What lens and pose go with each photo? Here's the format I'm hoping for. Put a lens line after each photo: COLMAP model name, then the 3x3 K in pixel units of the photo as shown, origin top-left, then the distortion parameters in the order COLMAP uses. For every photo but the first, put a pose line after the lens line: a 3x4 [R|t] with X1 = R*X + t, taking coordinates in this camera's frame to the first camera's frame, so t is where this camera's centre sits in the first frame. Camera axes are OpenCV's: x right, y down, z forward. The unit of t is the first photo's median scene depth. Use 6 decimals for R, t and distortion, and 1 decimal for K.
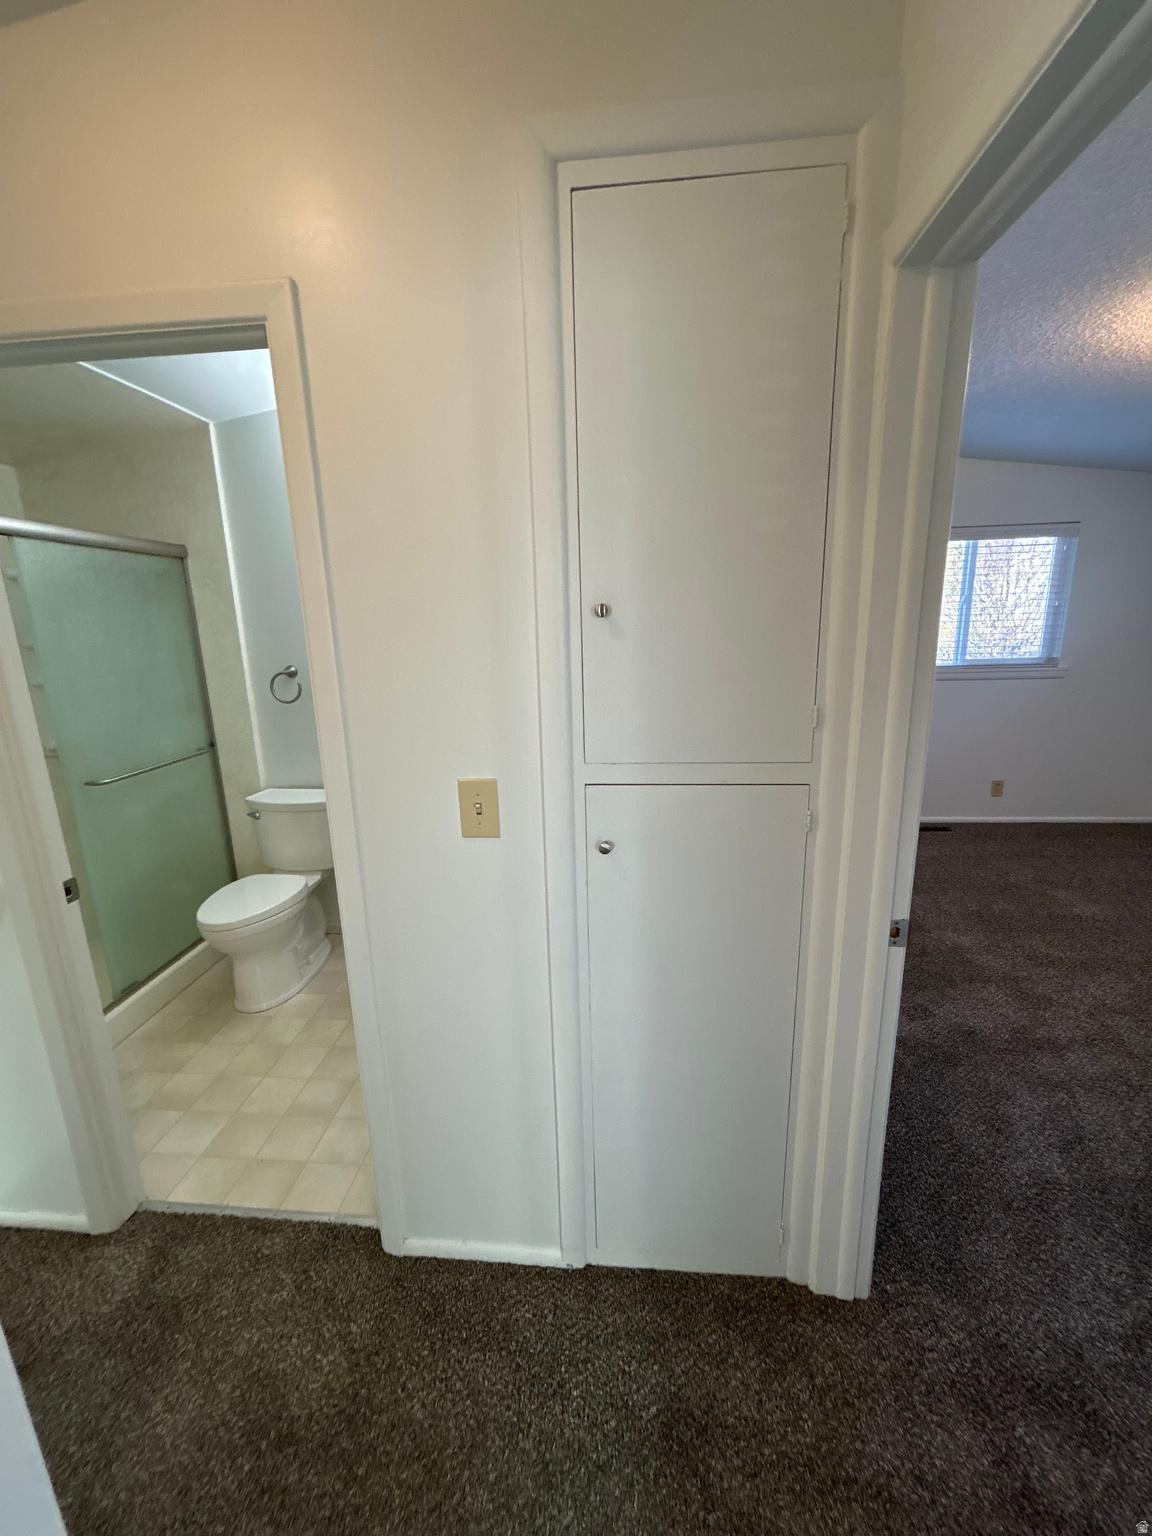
lens RADIAL K [[616.8, 0, 571.1], [0, 616.8, 765.8], [0, 0, 1]] dist [0.000973, -0.000487]
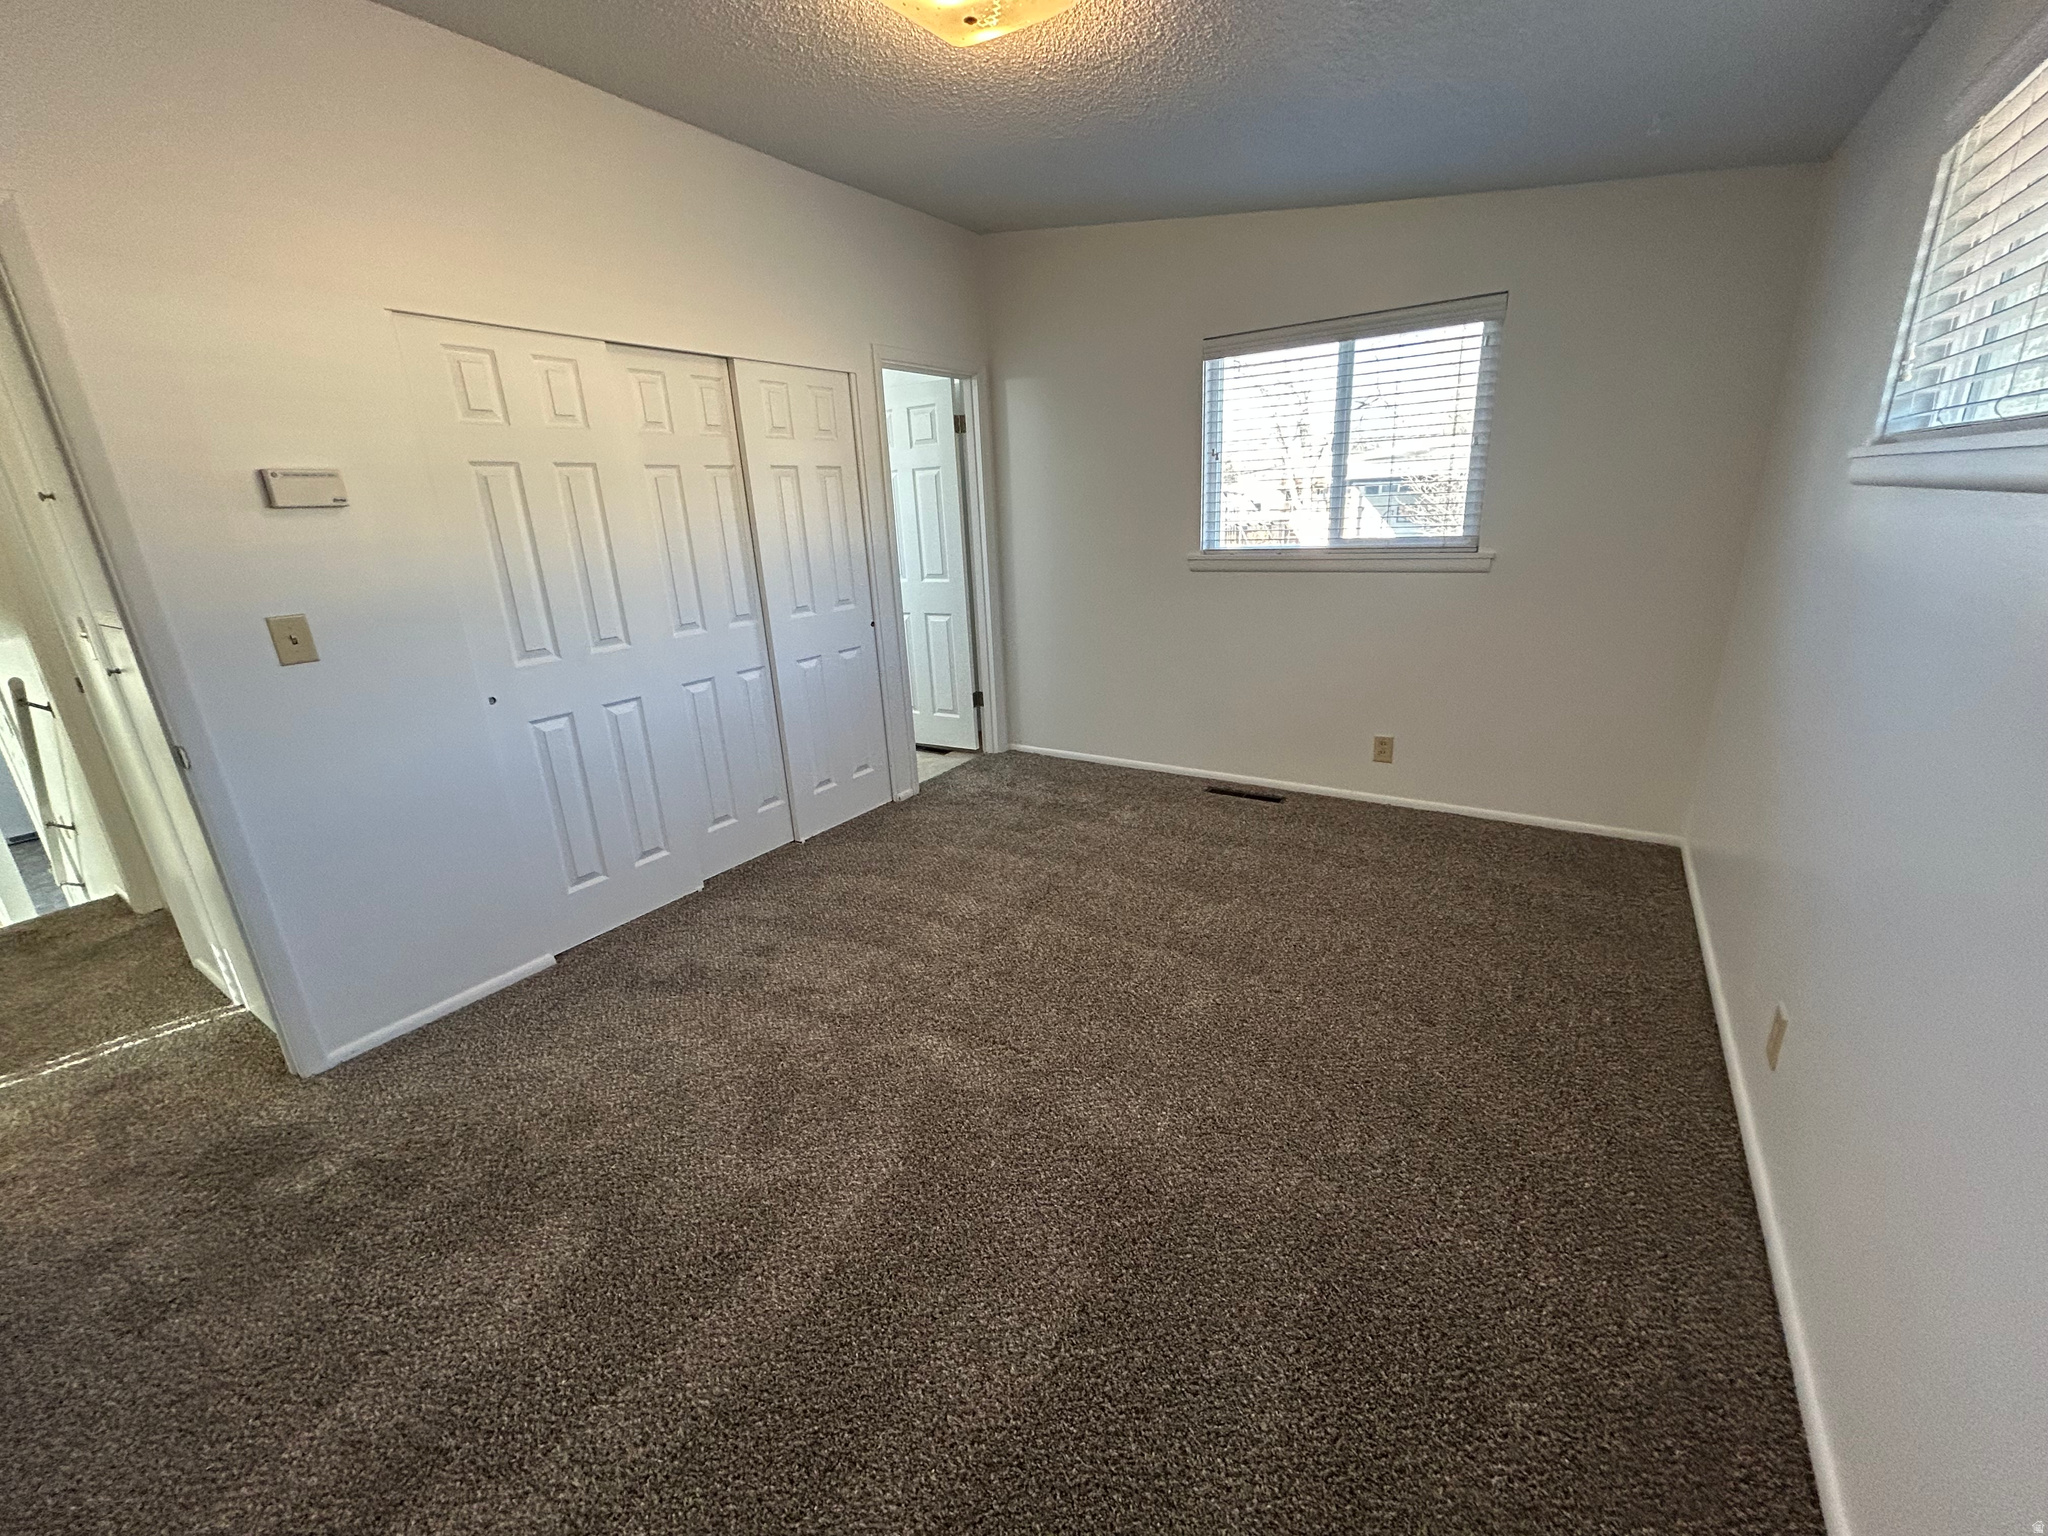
lens RADIAL K [[822.4, 0, 1020.2], [0, 822.4, 759.3], [0, 0, 1]] dist [0.000973, -0.000487]
pose [[0.884286, 0.130923, -0.448215, 1.206168], [-0.092243, 0.989952, 0.107177, -0.014684], [0.457743, -0.053430, 0.887478, 0.150066]]
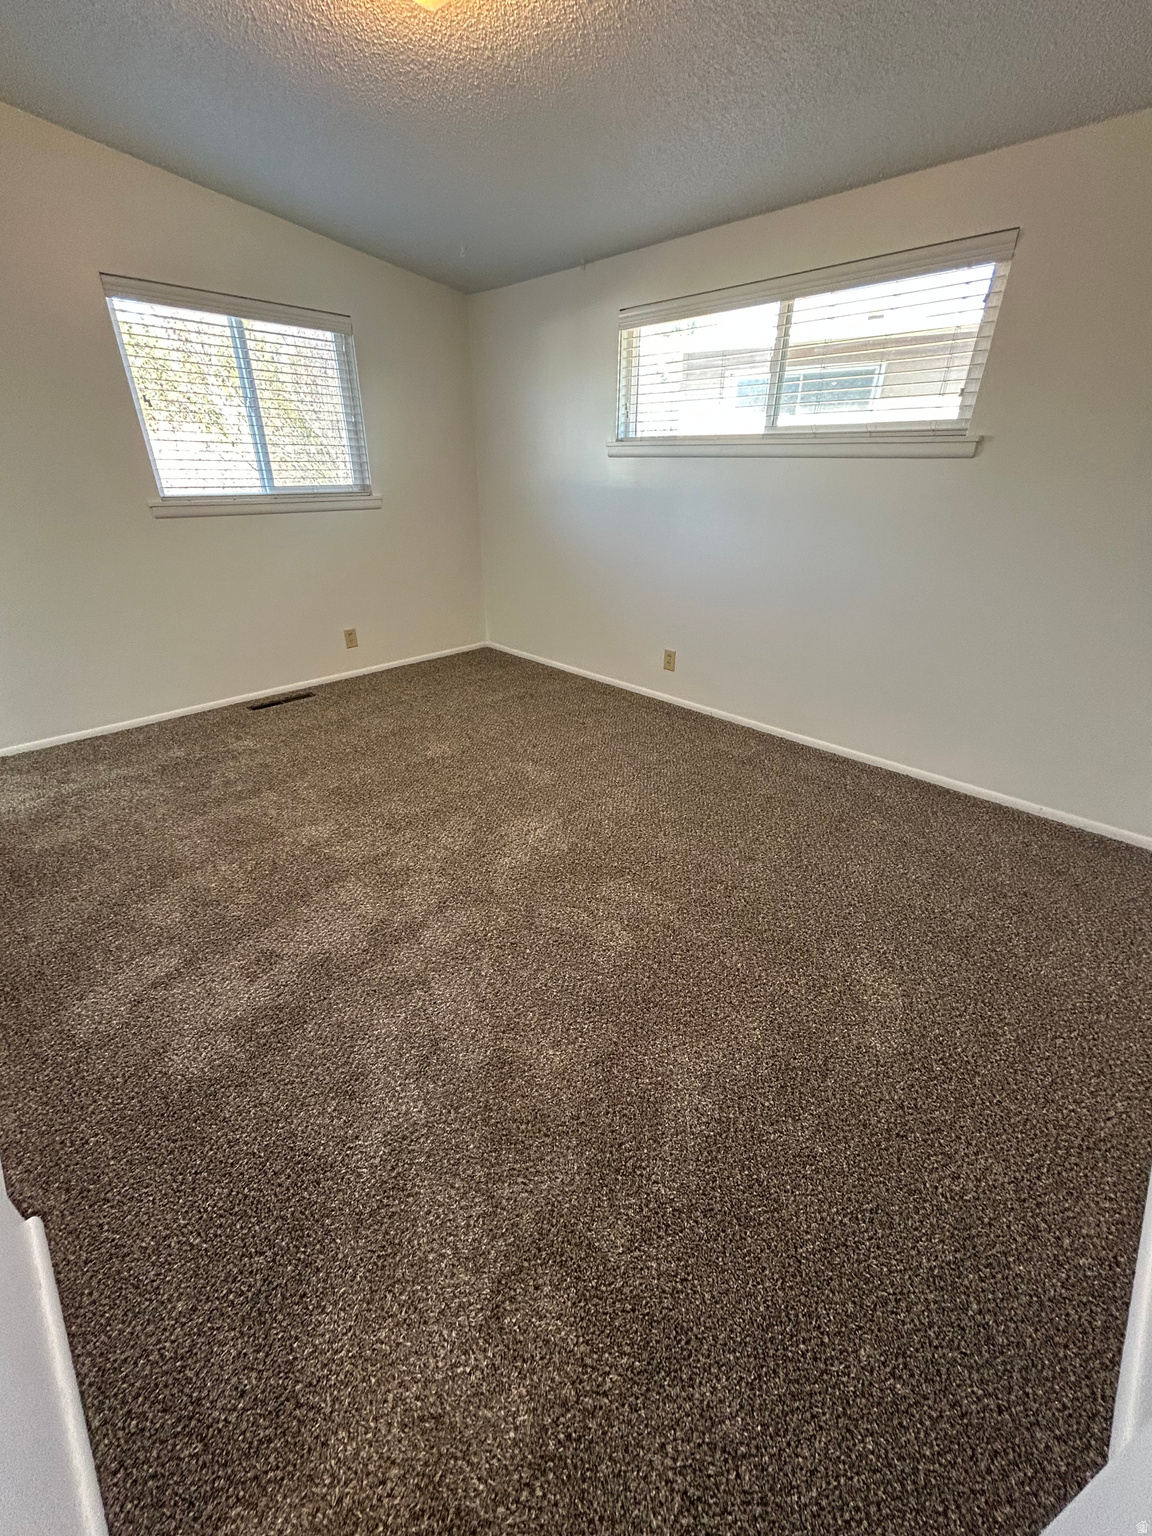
lens RADIAL K [[616.8, 0, 581.2], [0, 616.8, 771.7], [0, 0, 1]] dist [0.000973, -0.000487]
pose [[0.628471, -0.313264, 0.711961, 0.309443], [0.149737, 0.946919, 0.284468, 0.023378], [-0.763284, -0.072173, 0.642019, 0.218444]]
